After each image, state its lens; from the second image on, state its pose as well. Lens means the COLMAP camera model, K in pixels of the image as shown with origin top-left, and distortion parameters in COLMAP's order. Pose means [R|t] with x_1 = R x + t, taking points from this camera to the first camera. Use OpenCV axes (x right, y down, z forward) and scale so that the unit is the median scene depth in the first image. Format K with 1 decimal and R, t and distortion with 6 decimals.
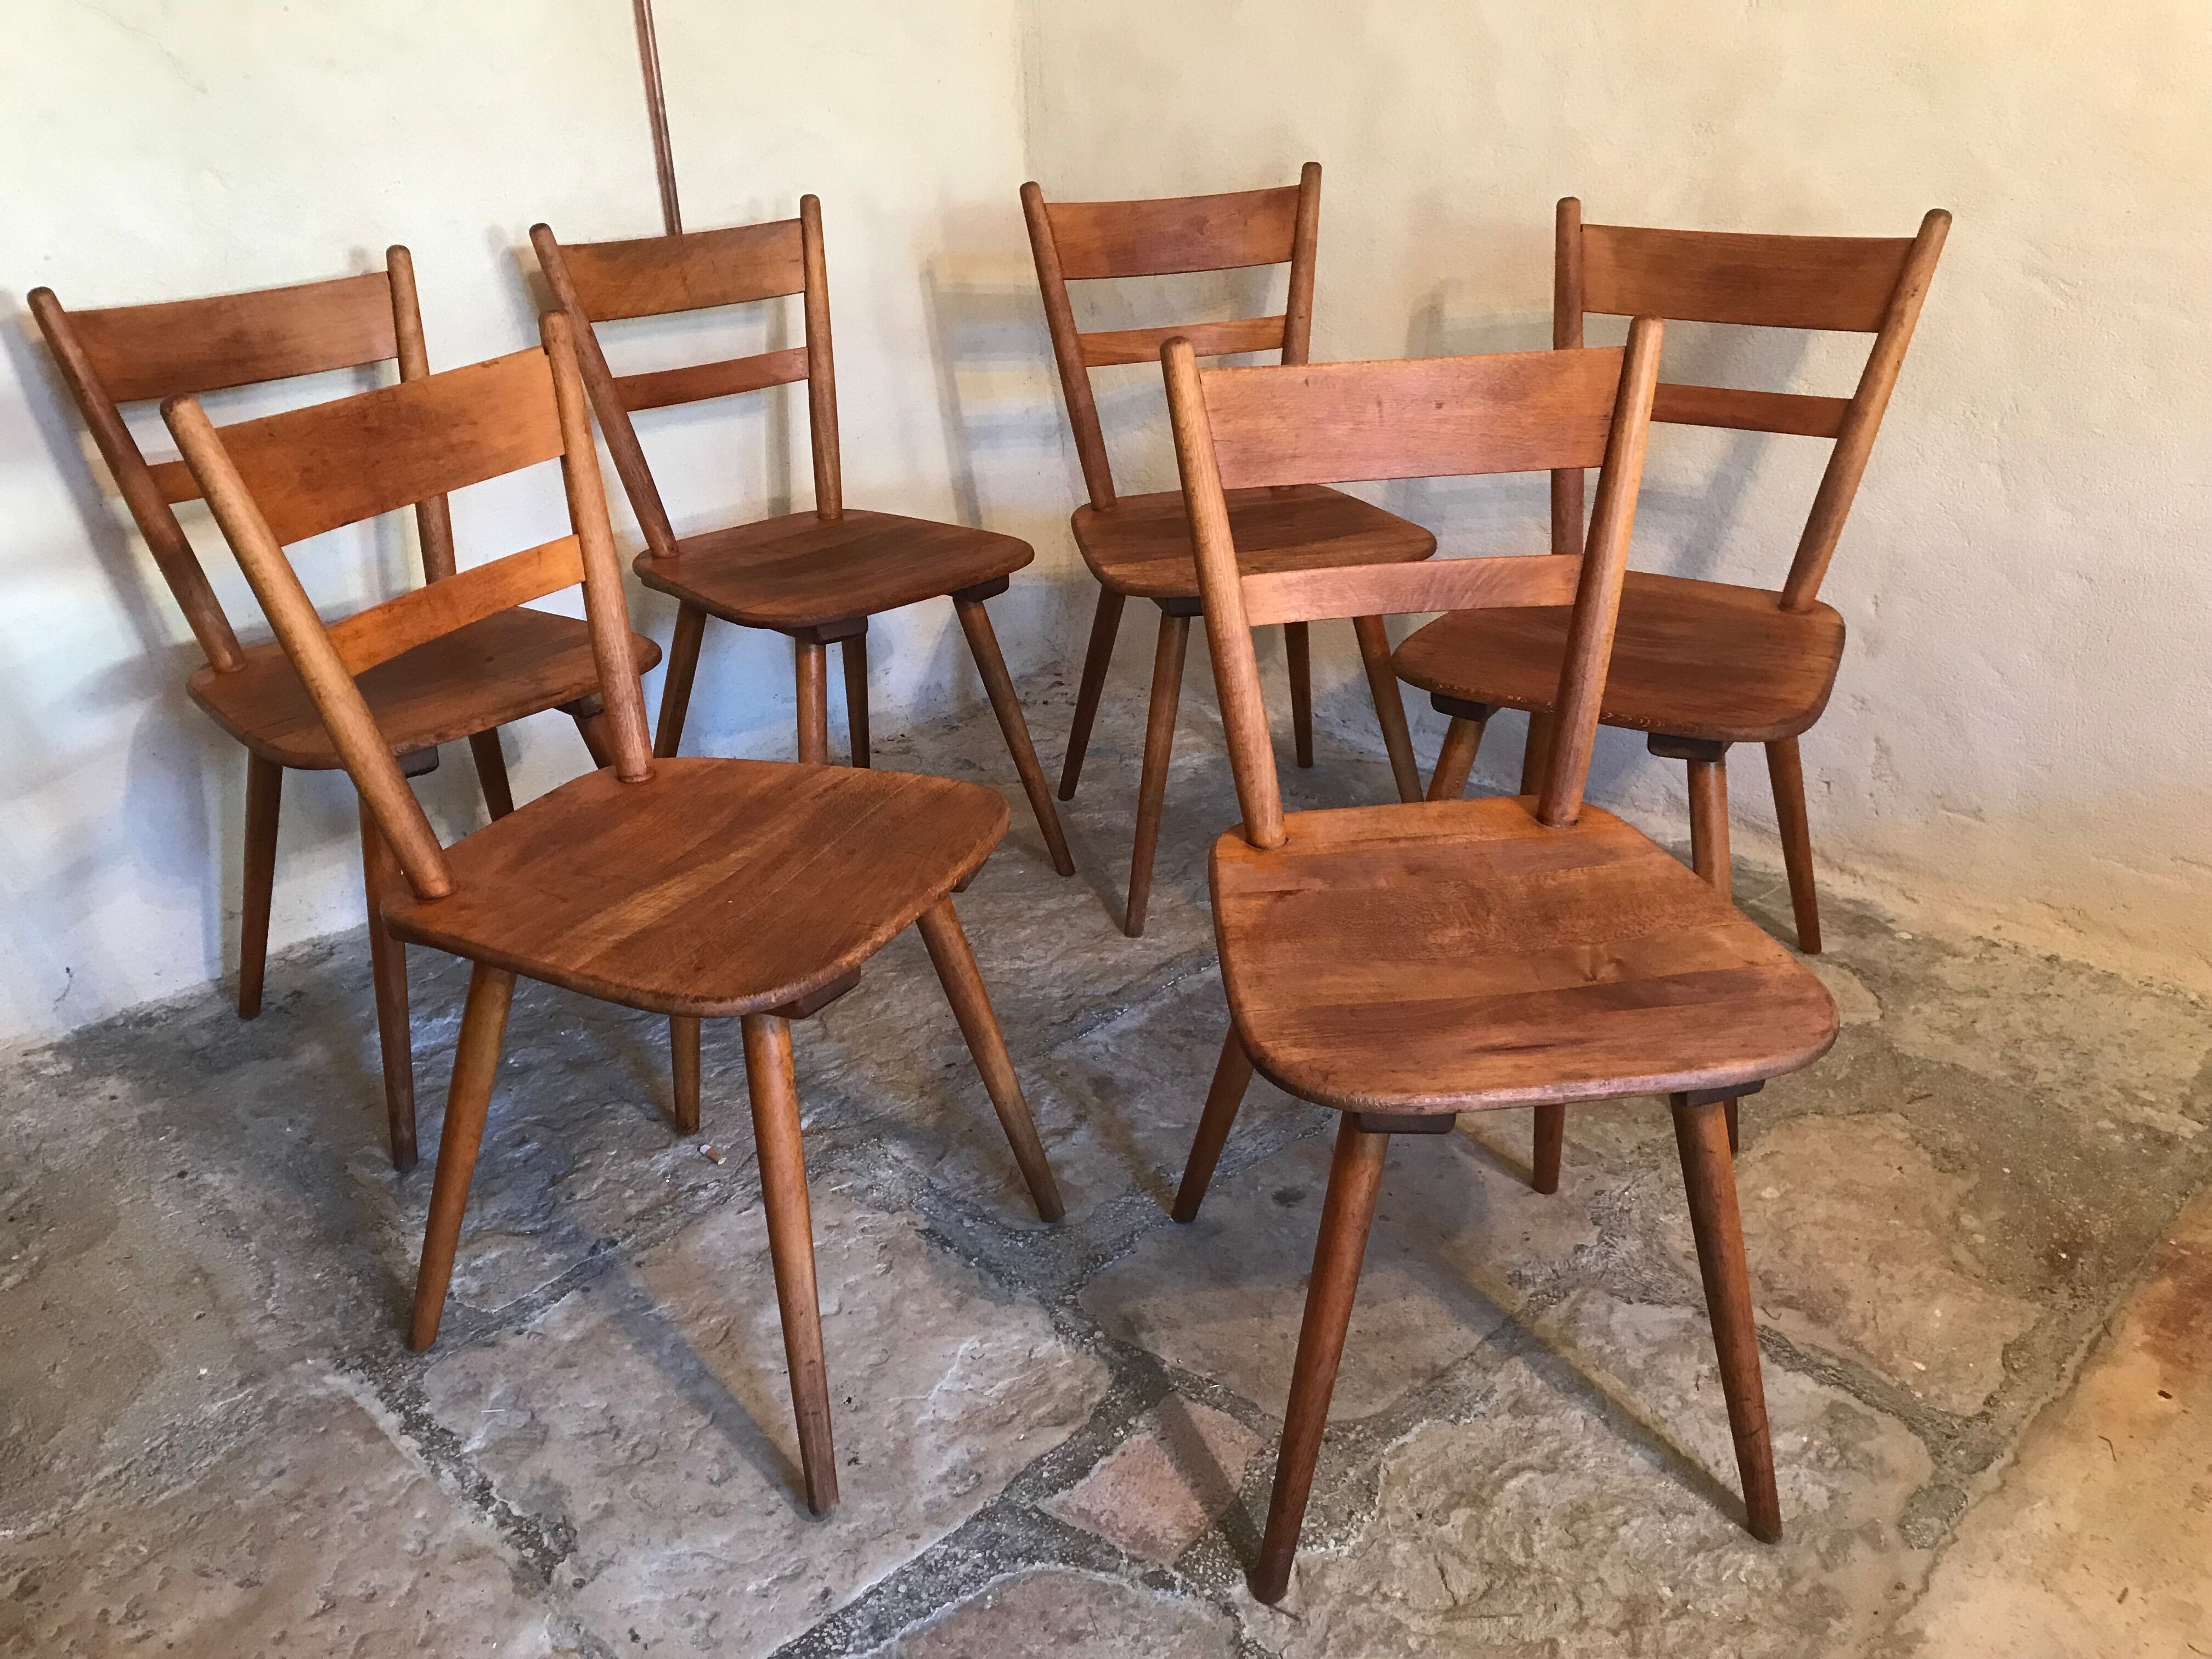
lens RADIAL K [[1814.1, 0, 1109.3], [0, 1814.1, 820.9], [0, 0, 1]] dist [0.033457, -0.026892]
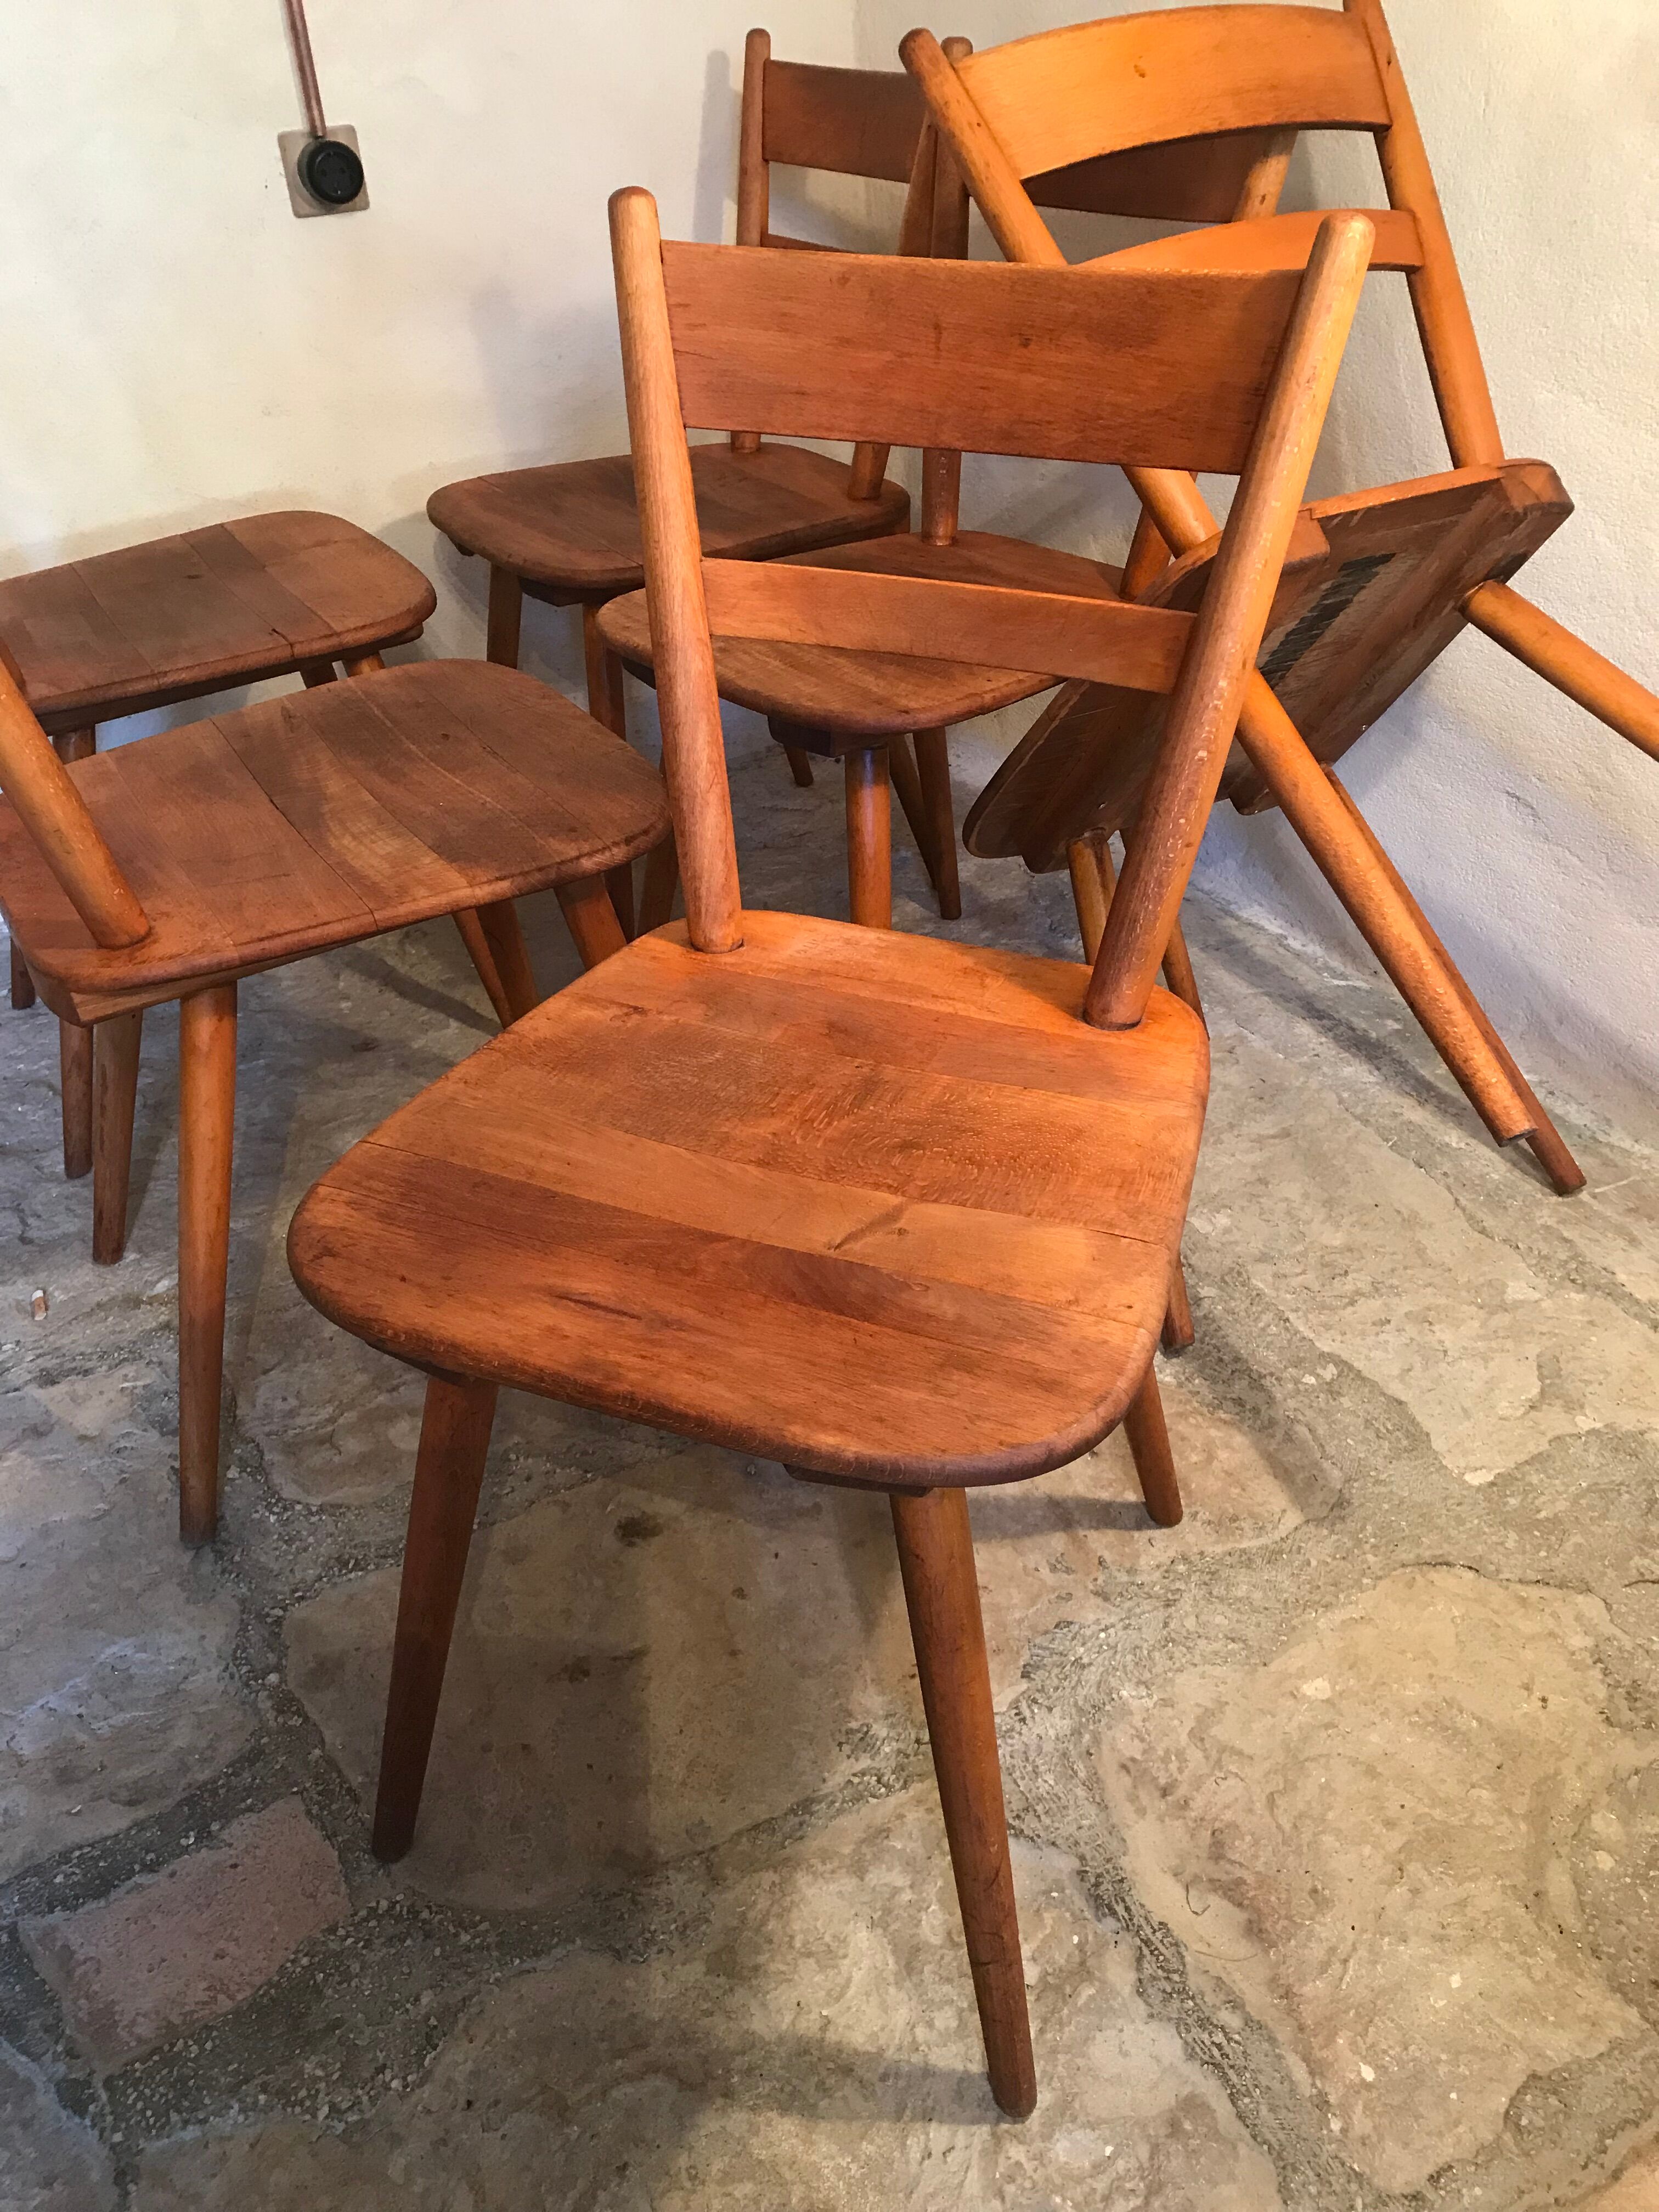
lens RADIAL K [[1814.1, 0, 836.6], [0, 1814.1, 1096.9], [0, 0, 1]] dist [0.033457, -0.026892]
pose [[0.949783, 0.164465, -0.266203, 0.358510], [-0.121547, 0.977839, 0.170460, -0.100156], [0.288338, -0.129544, 0.948725, 0.378321]]
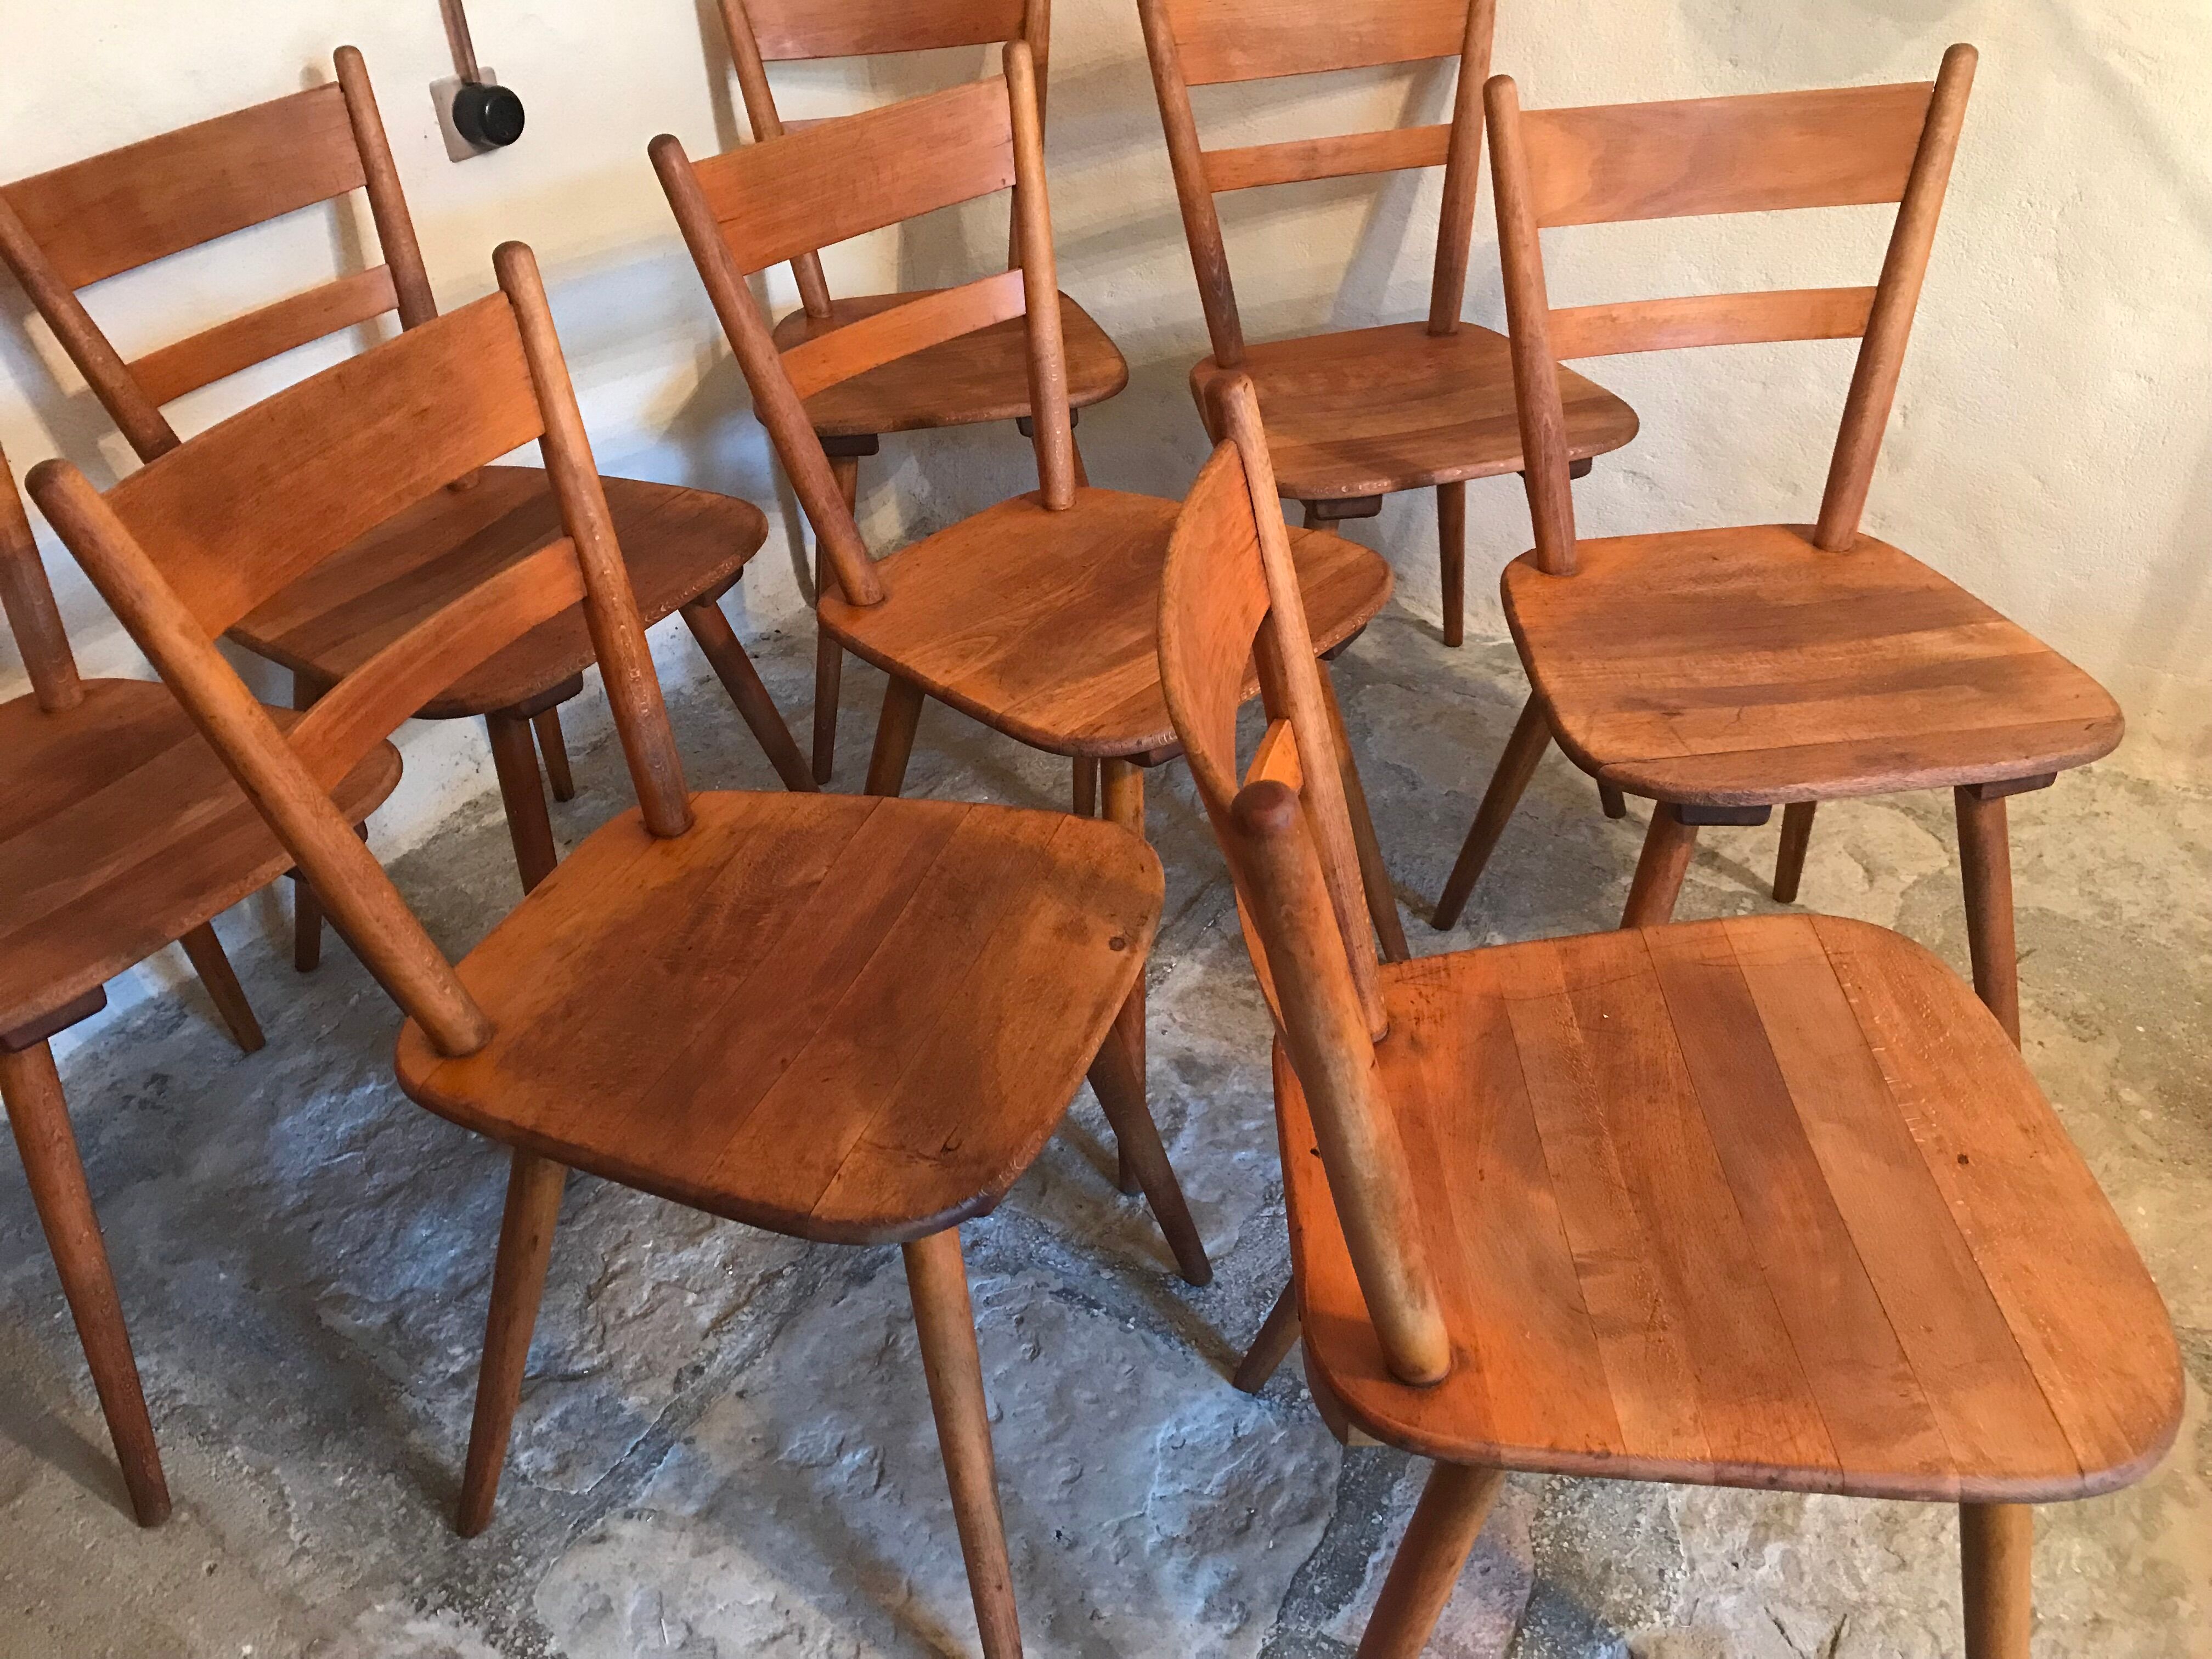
lens RADIAL K [[1814.1, 0, 1105.2], [0, 1814.1, 821.3], [0, 0, 1]] dist [0.033457, -0.026892]
pose [[0.976535, -0.130009, 0.171686, -0.208085], [0.103082, 0.982140, 0.157401, -0.133750], [-0.189084, -0.136010, 0.972496, 0.191034]]
